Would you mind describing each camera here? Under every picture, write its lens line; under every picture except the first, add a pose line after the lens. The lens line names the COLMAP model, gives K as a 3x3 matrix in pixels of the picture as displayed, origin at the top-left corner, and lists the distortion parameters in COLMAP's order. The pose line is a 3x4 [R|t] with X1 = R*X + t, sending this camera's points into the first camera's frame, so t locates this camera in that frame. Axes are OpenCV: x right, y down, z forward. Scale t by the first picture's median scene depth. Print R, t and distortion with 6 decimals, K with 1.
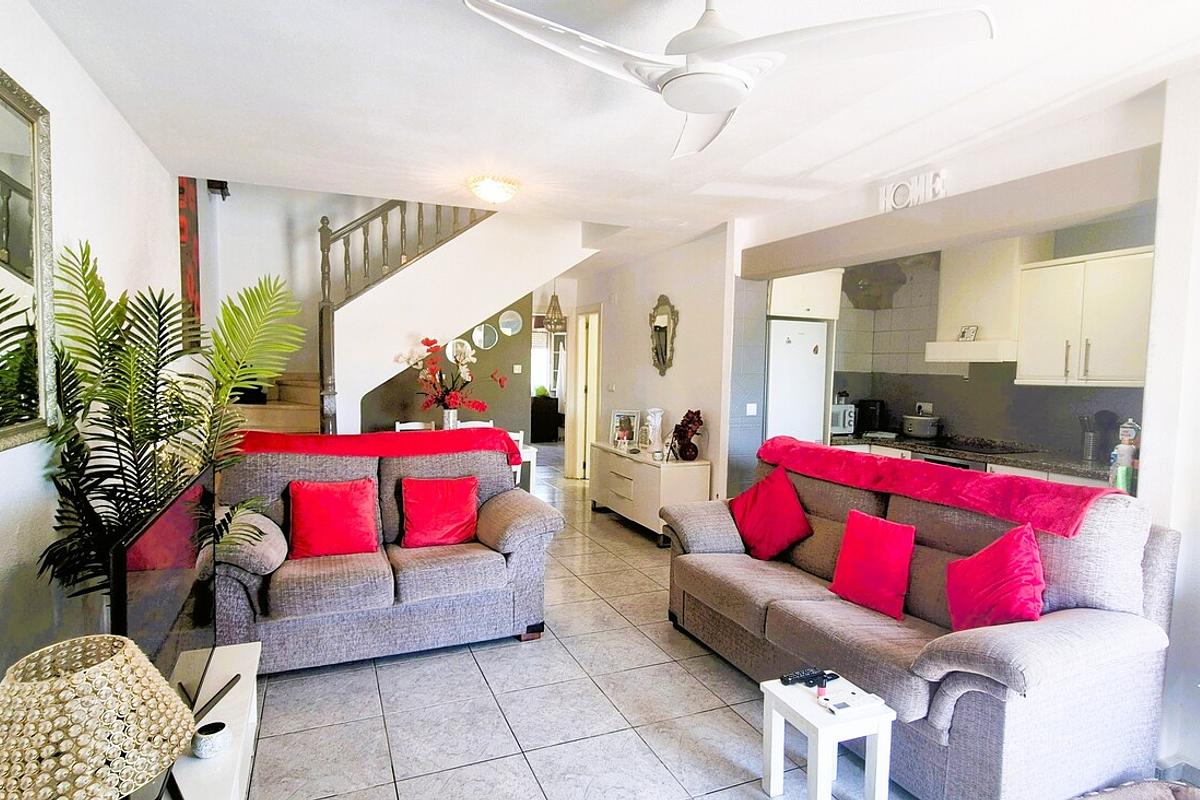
lens RADIAL K [[646.4, 0, 595.7], [0, 646.4, 398.9], [0, 0, 1]] dist [0.001060, -0.000244]
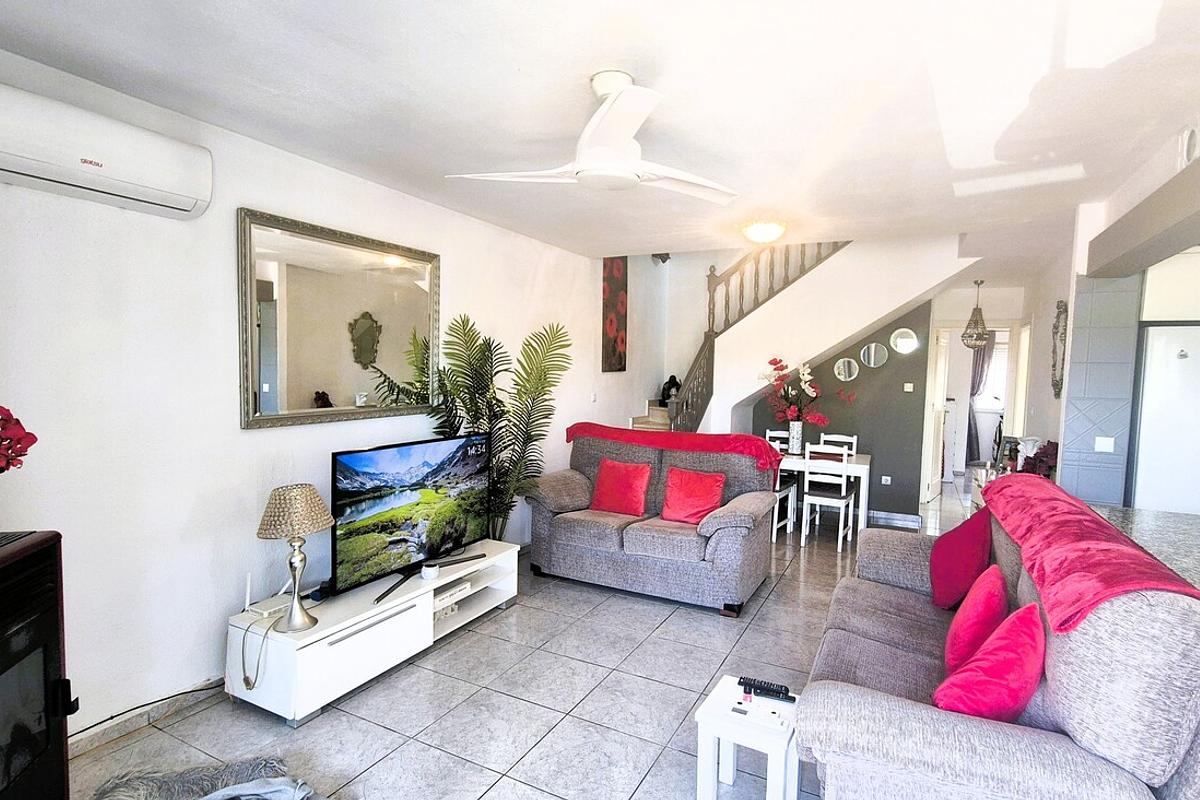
lens RADIAL K [[590.7, 0, 602.0], [0, 590.7, 404.1], [0, 0, 1]] dist [0.004325, 0.001511]
pose [[0.647628, 0.042563, -0.760767, 0.387428], [-0.053568, 0.998511, 0.010262, -0.007210], [0.760071, 0.034107, 0.648944, 0.083662]]
